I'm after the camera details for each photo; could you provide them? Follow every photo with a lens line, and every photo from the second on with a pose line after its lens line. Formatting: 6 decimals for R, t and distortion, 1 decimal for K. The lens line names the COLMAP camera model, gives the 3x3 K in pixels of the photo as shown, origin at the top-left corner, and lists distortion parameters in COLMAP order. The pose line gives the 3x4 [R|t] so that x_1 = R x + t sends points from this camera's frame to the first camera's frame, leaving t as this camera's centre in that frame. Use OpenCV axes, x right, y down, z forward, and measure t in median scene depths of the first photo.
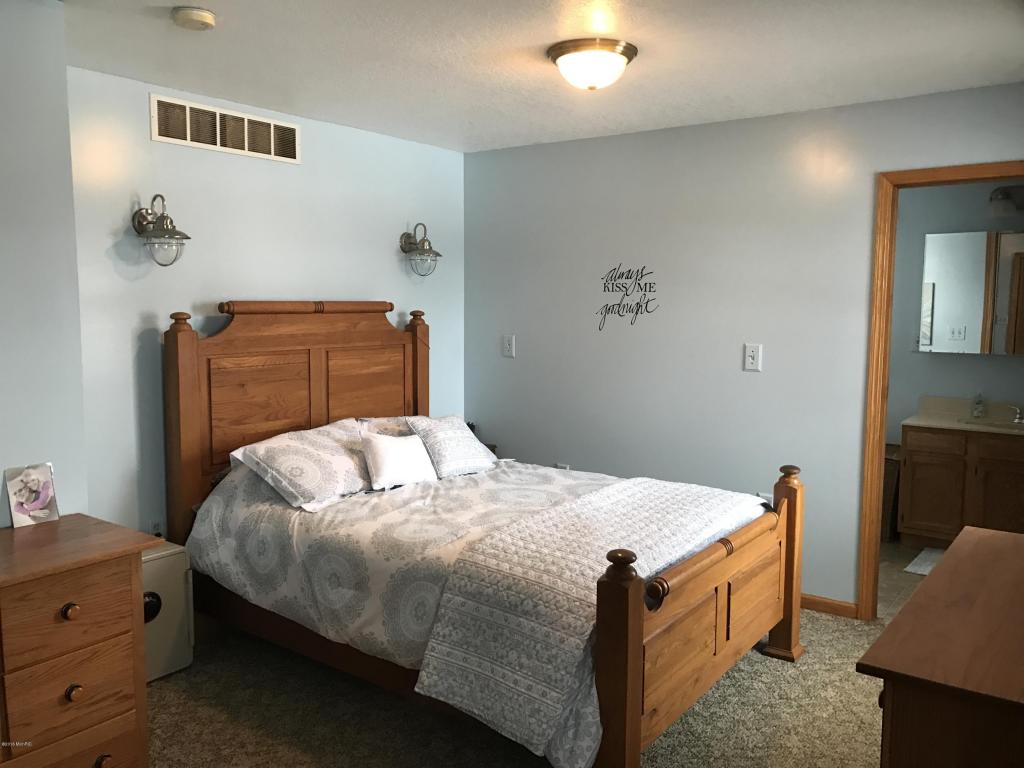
lens RADIAL K [[839.9, 0, 510.5], [0, 839.9, 385.6], [0, 0, 1]] dist [0.018648, -0.000028]
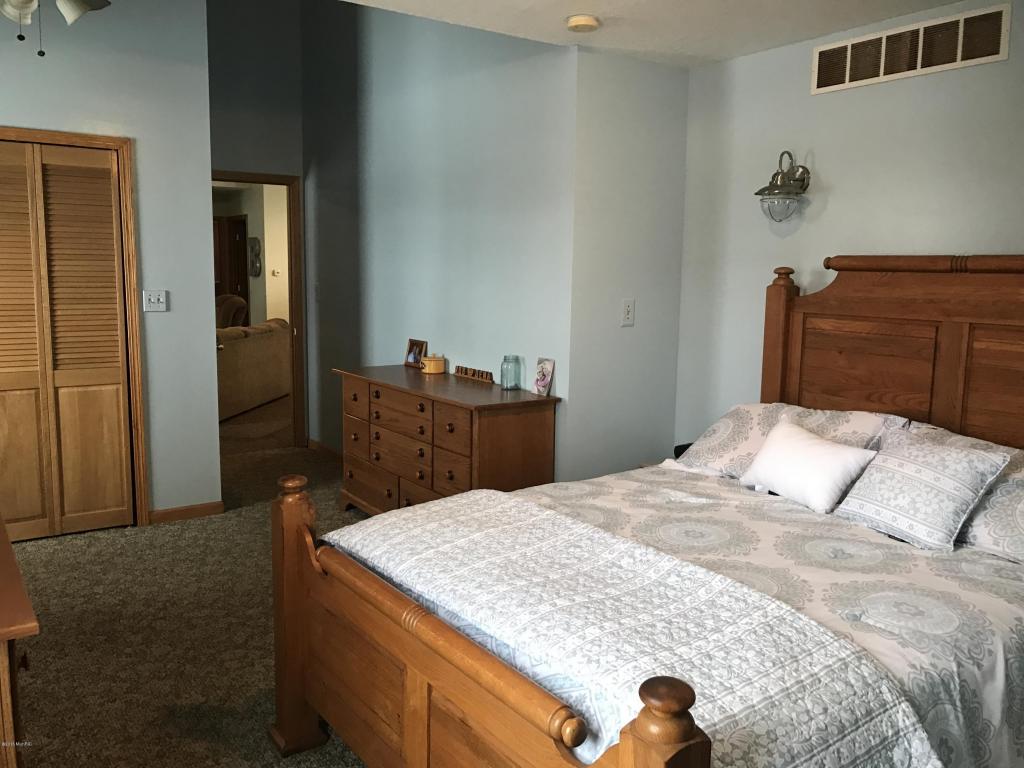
lens RADIAL K [[839.9, 0, 510.3], [0, 839.9, 380.1], [0, 0, 1]] dist [0.018648, -0.000028]
pose [[-0.298855, 0.122229, -0.946439, 0.645850], [-0.112846, 0.980279, 0.162232, -0.078304], [0.947603, 0.155286, -0.279168, 0.955876]]
